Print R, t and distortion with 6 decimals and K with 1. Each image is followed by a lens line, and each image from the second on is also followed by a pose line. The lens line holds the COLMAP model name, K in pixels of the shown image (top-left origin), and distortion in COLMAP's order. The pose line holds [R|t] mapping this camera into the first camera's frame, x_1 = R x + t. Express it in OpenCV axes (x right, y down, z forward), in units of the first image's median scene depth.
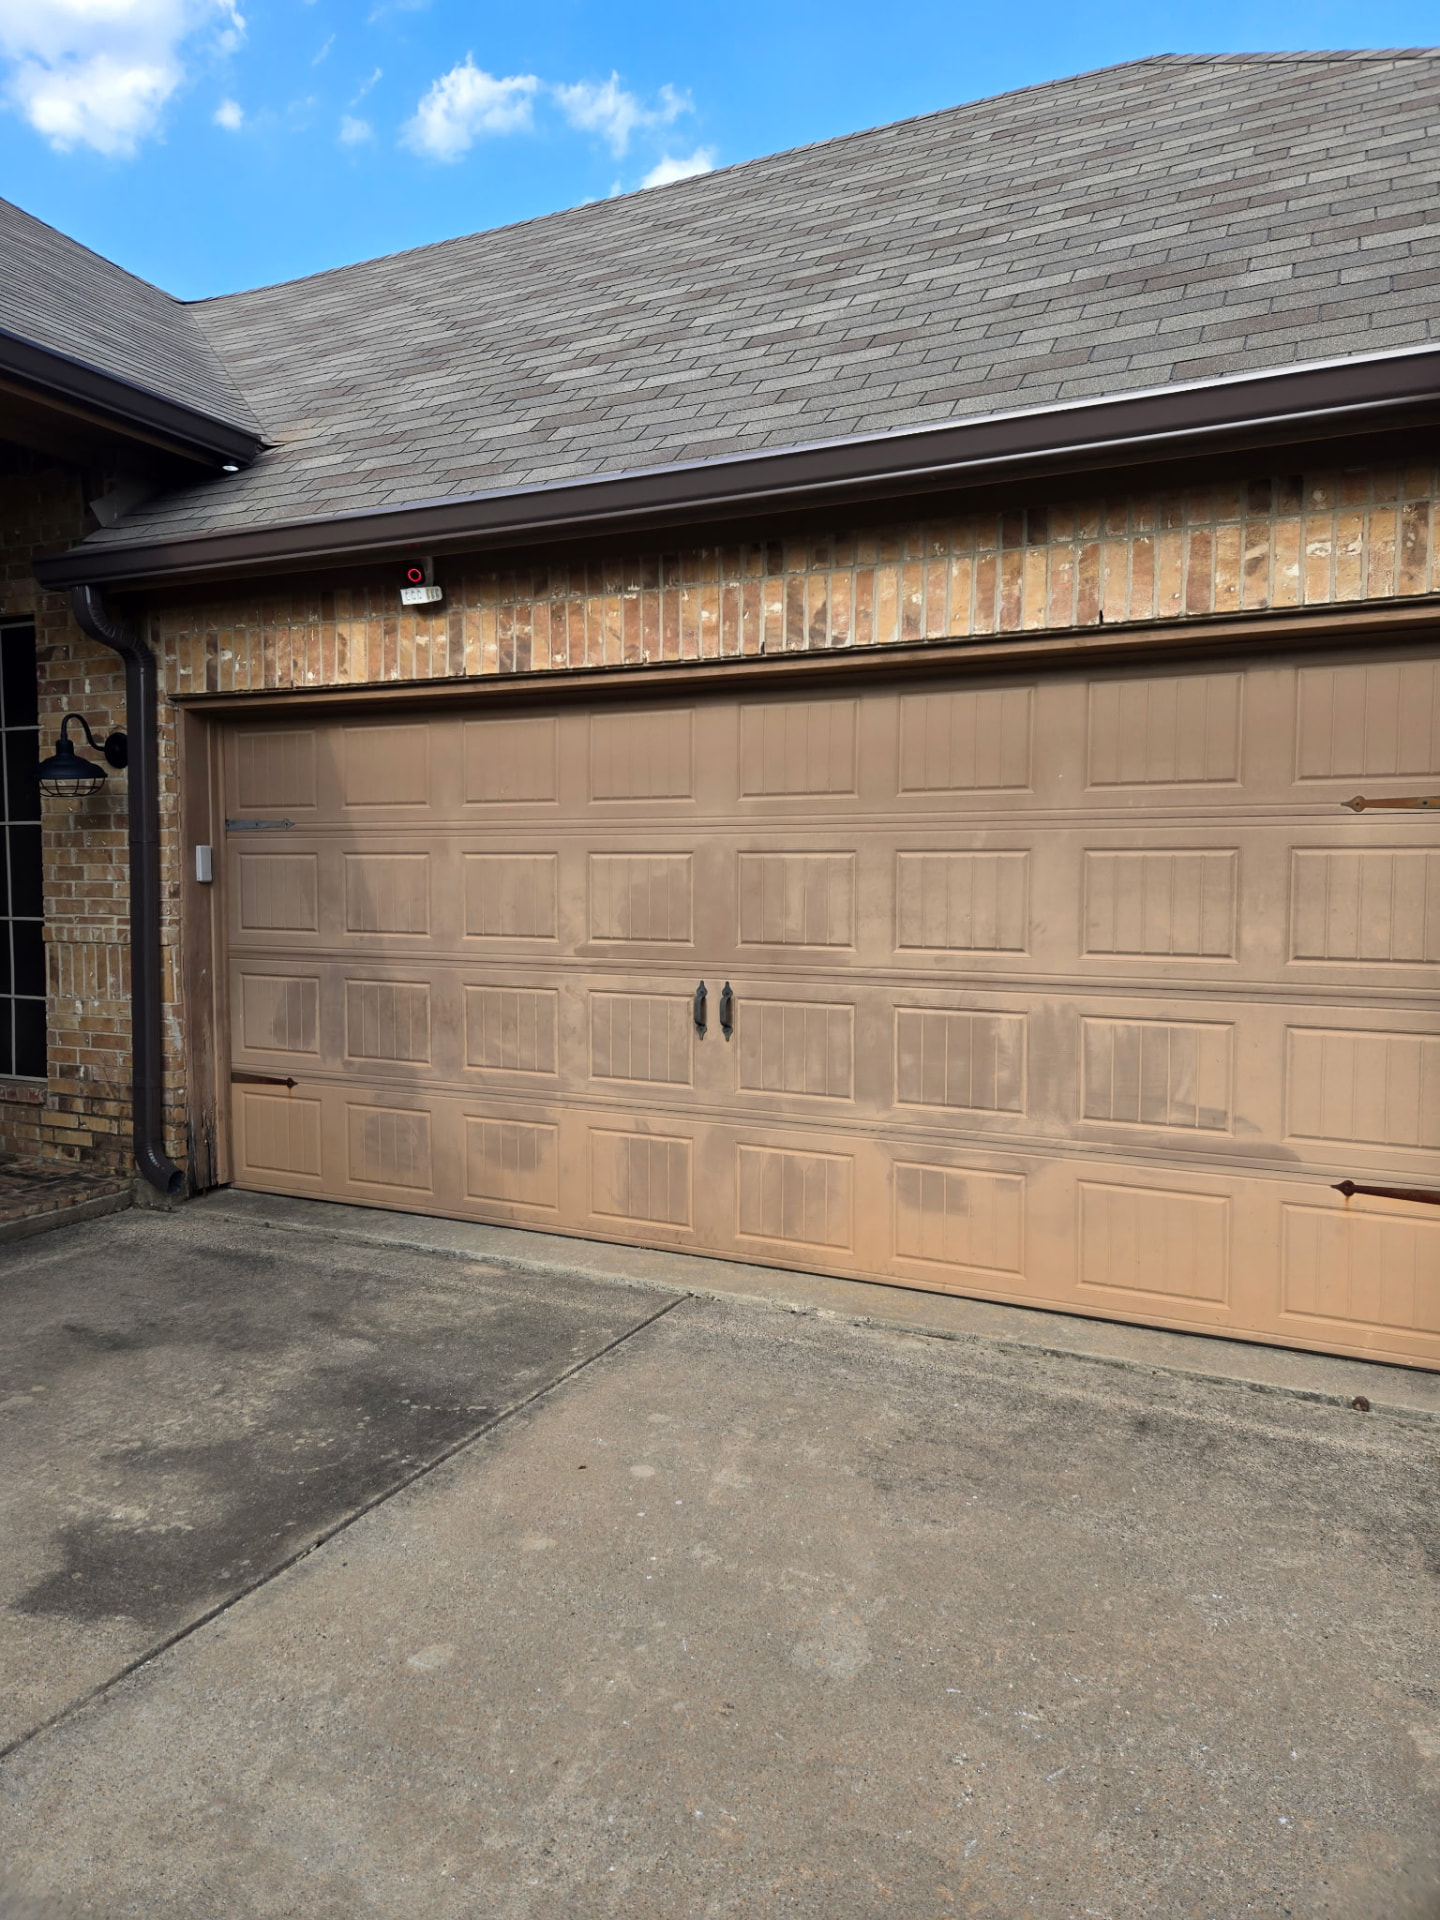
lens RADIAL K [[1350.1, 0, 720.0], [0, 1350.1, 960.0], [0, 0, 1]] dist [0.064898, -0.099437]
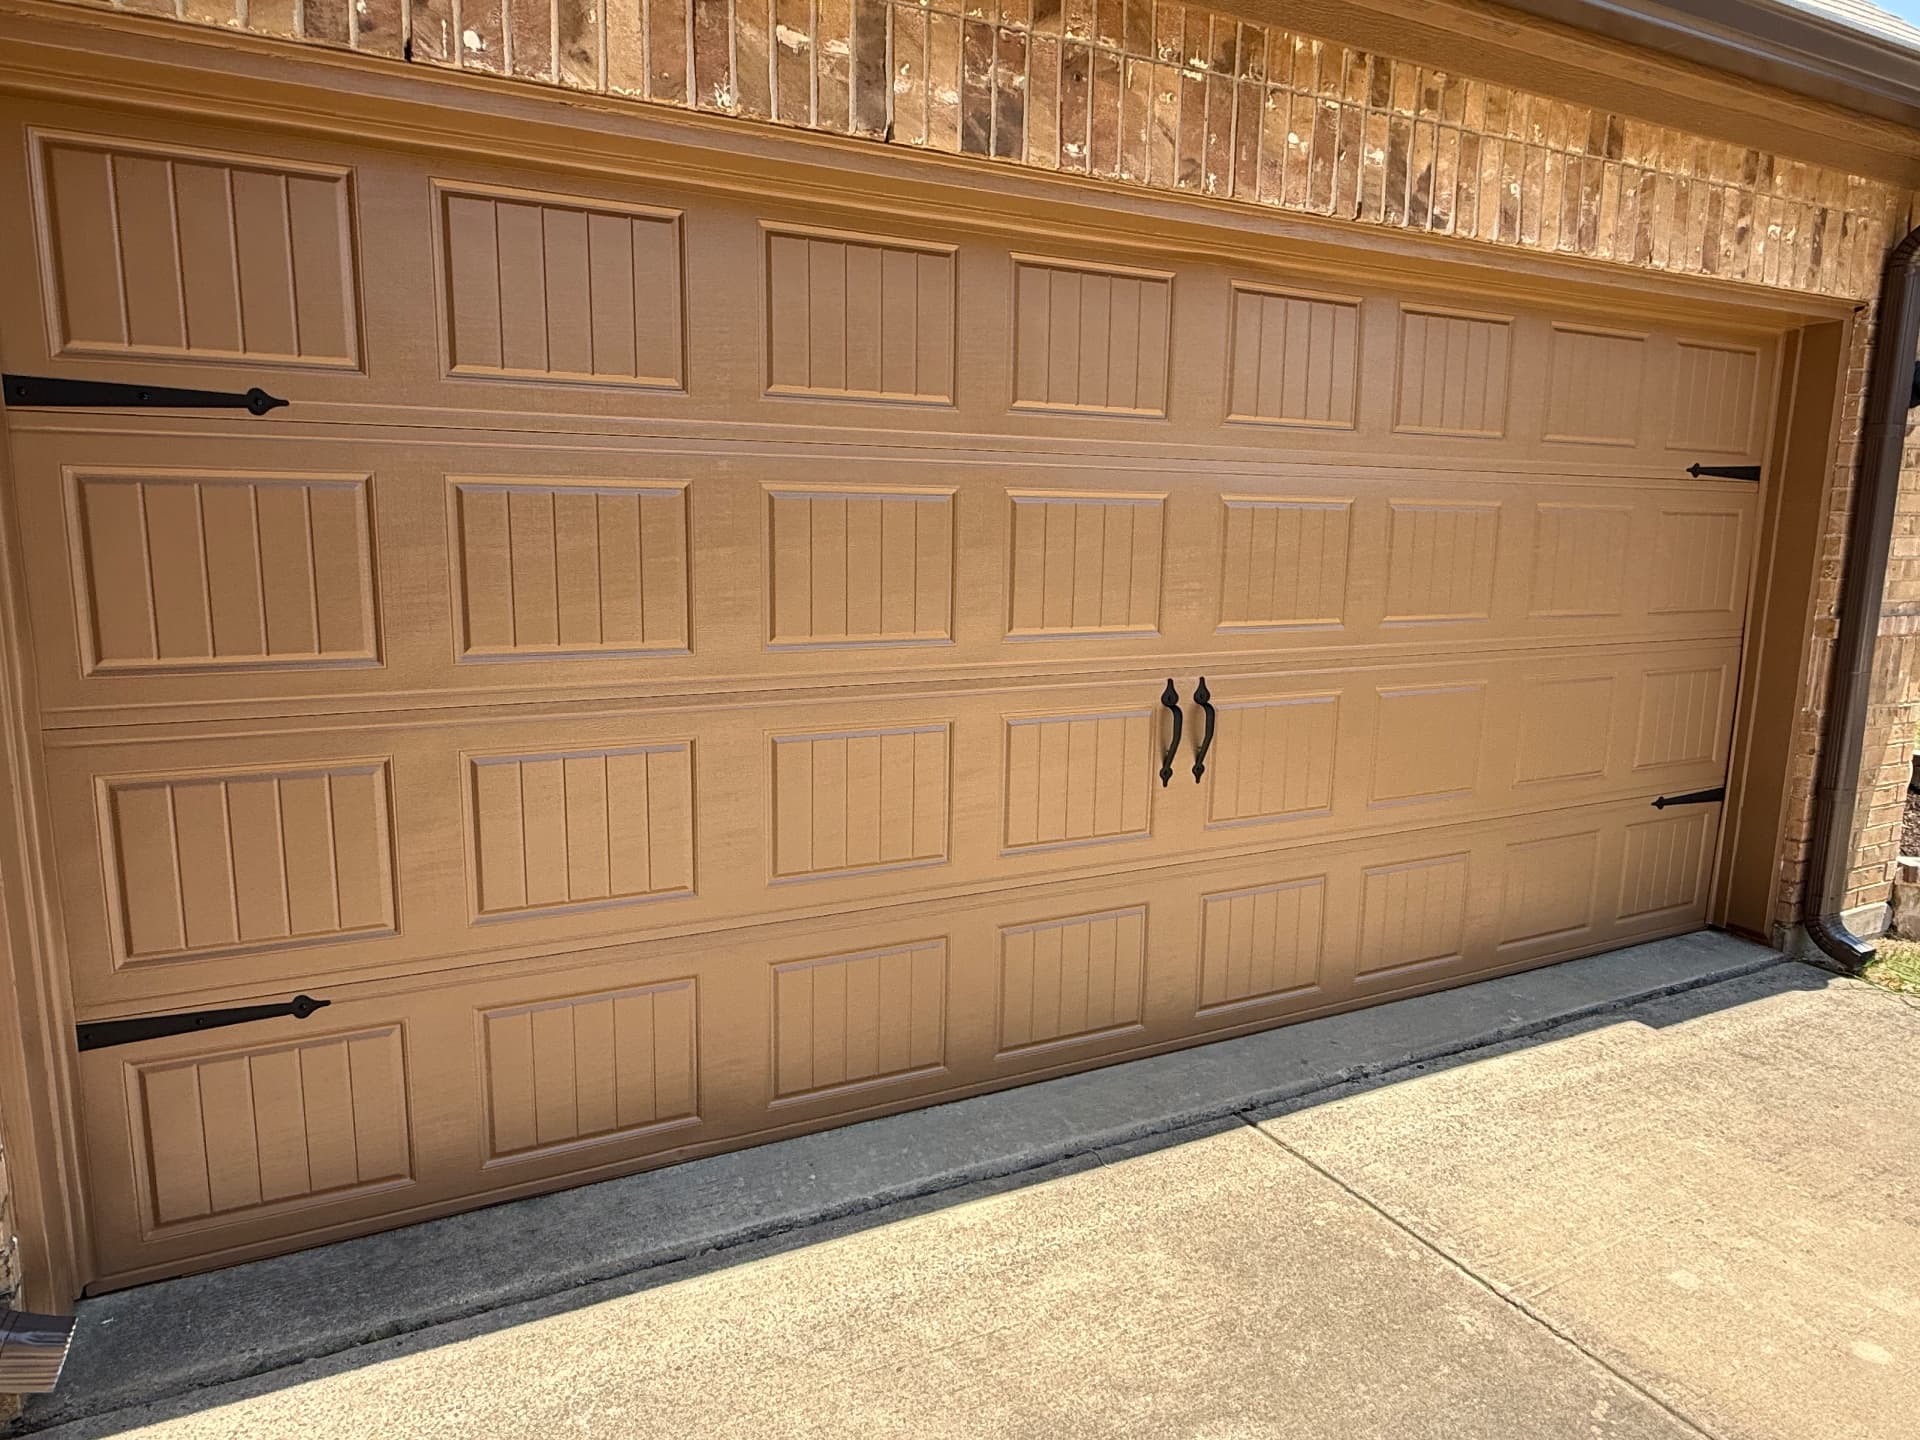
lens RADIAL K [[1212.1, 0, 960.0], [0, 1212.1, 720.0], [0, 0, 1]] dist [-0.004740, -0.002239]
pose [[0.588678, -0.134121, 0.797164, -0.632208], [0.035497, 0.989478, 0.140264, -0.061980], [-0.807588, -0.054273, 0.587245, 0.779362]]
